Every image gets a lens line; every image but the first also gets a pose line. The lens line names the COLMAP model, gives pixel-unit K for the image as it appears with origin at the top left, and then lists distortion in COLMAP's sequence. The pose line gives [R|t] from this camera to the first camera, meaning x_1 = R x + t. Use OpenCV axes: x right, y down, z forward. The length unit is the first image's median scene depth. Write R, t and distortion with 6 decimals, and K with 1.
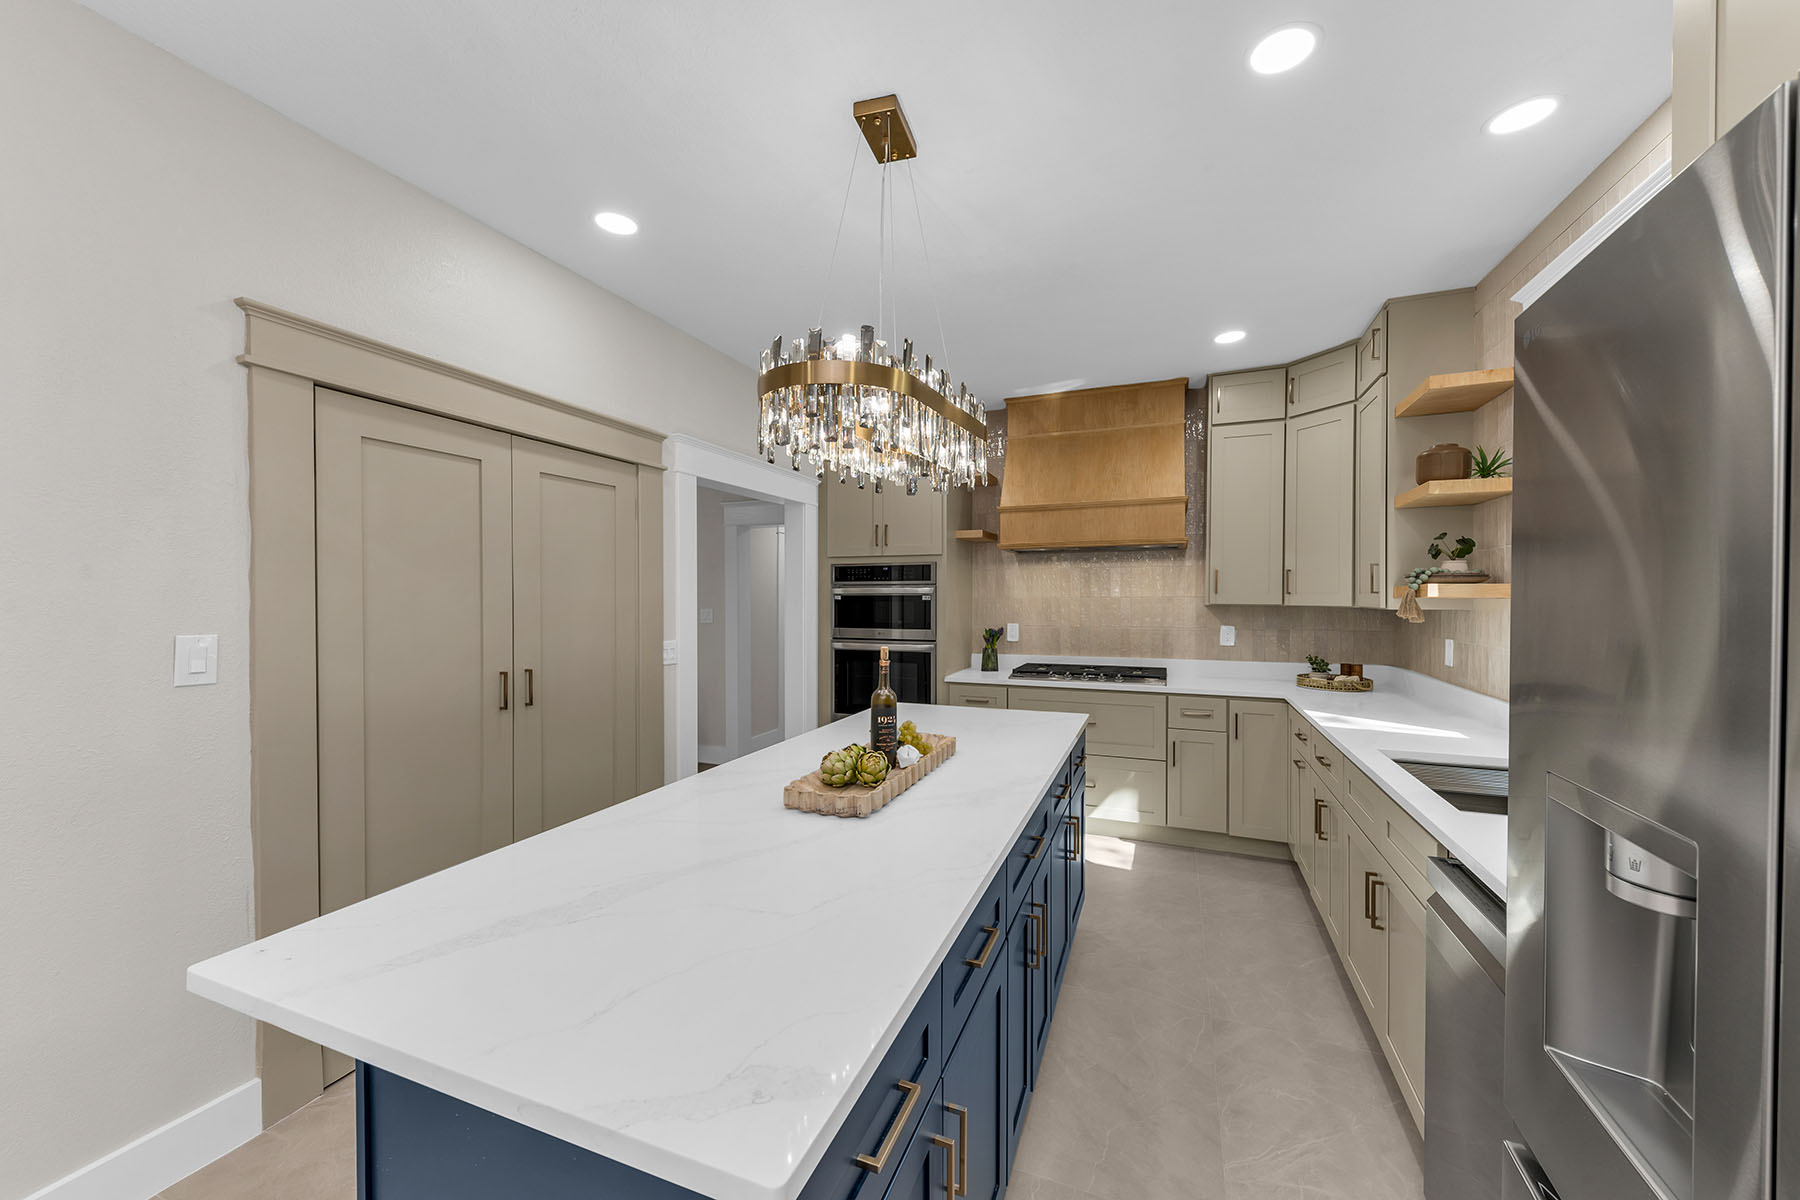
lens RADIAL K [[670.0, 0, 901.8], [0, 670.0, 604.1], [0, 0, 1]] dist [0.006473, -0.002736]
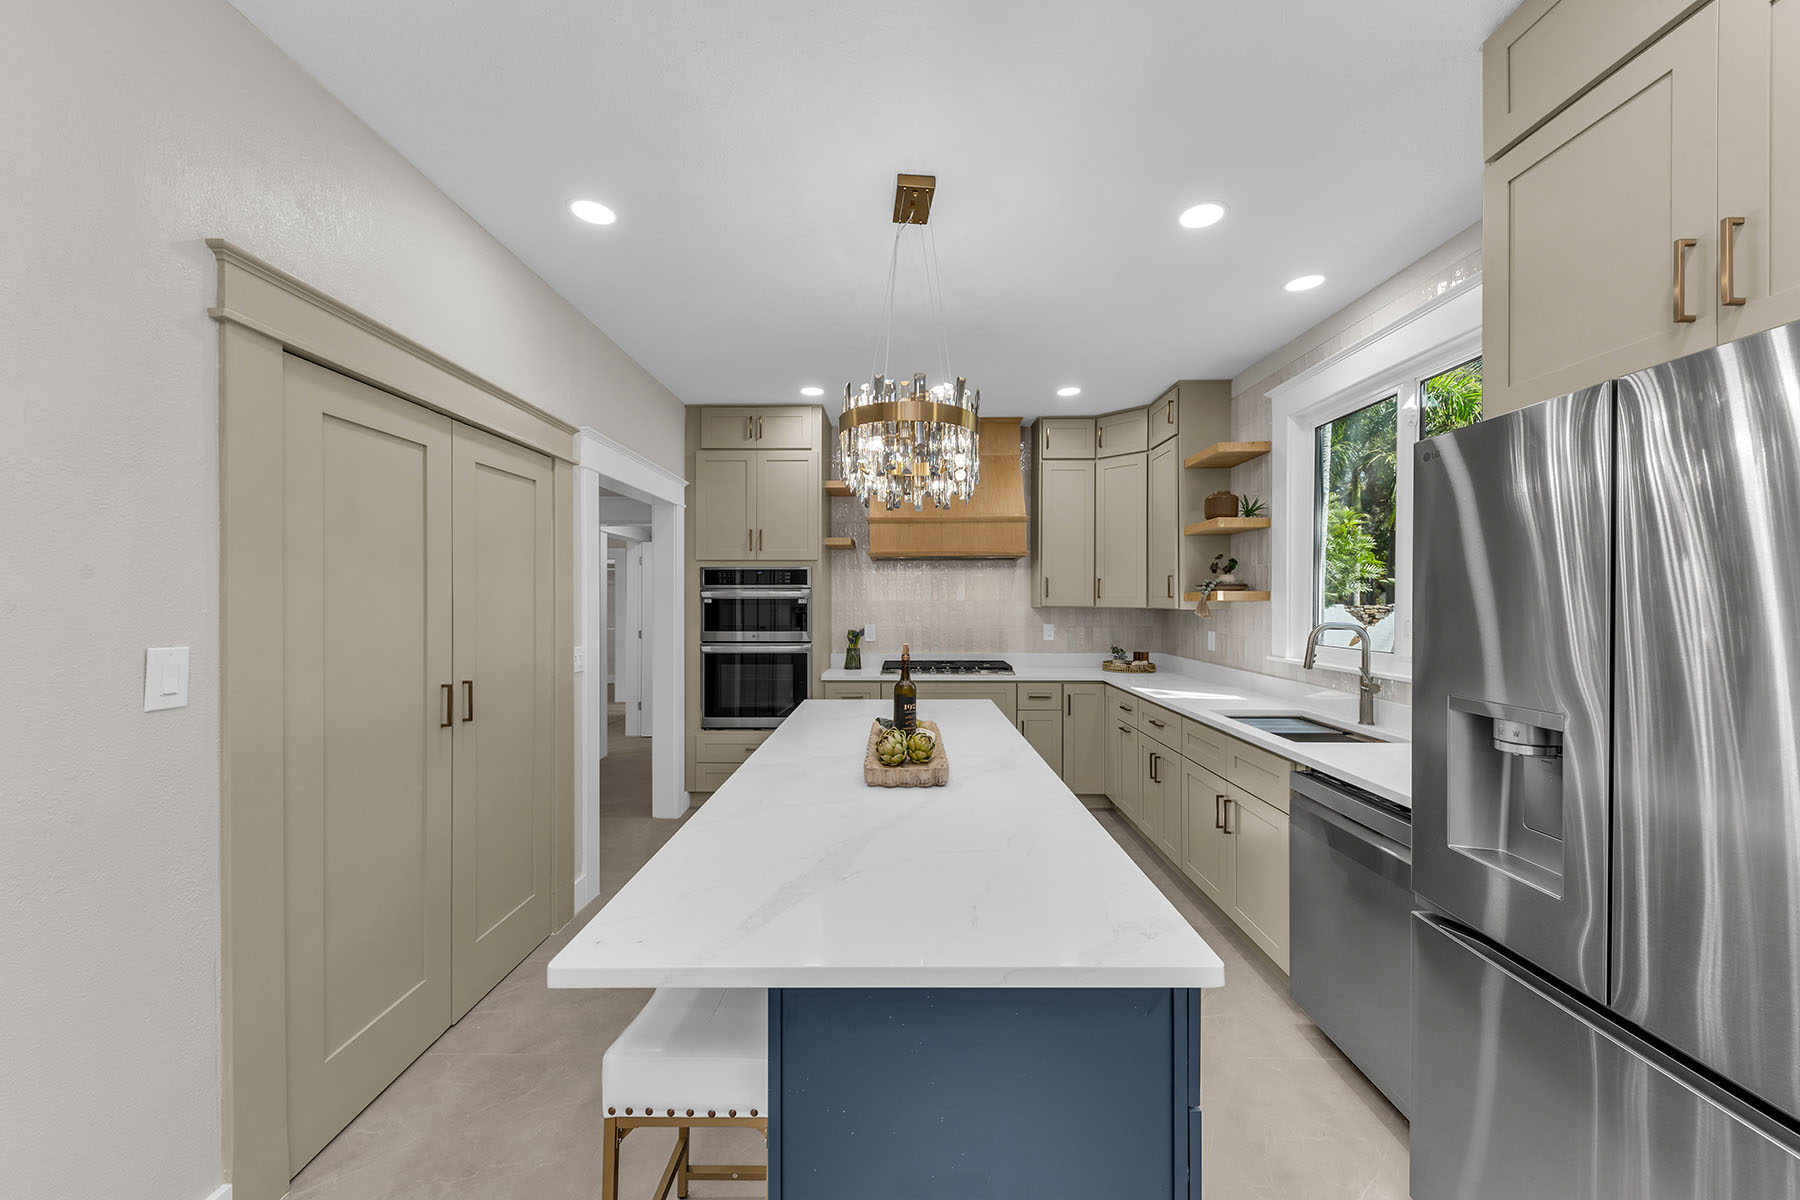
lens RADIAL K [[670.0, 0, 903.5], [0, 670.0, 603.3], [0, 0, 1]] dist [0.006473, -0.002736]
pose [[0.929696, -0.001450, 0.368326, -0.271694], [0.003561, 0.999981, -0.005051, -0.000054], [-0.368311, 0.006007, 0.929683, -0.041654]]
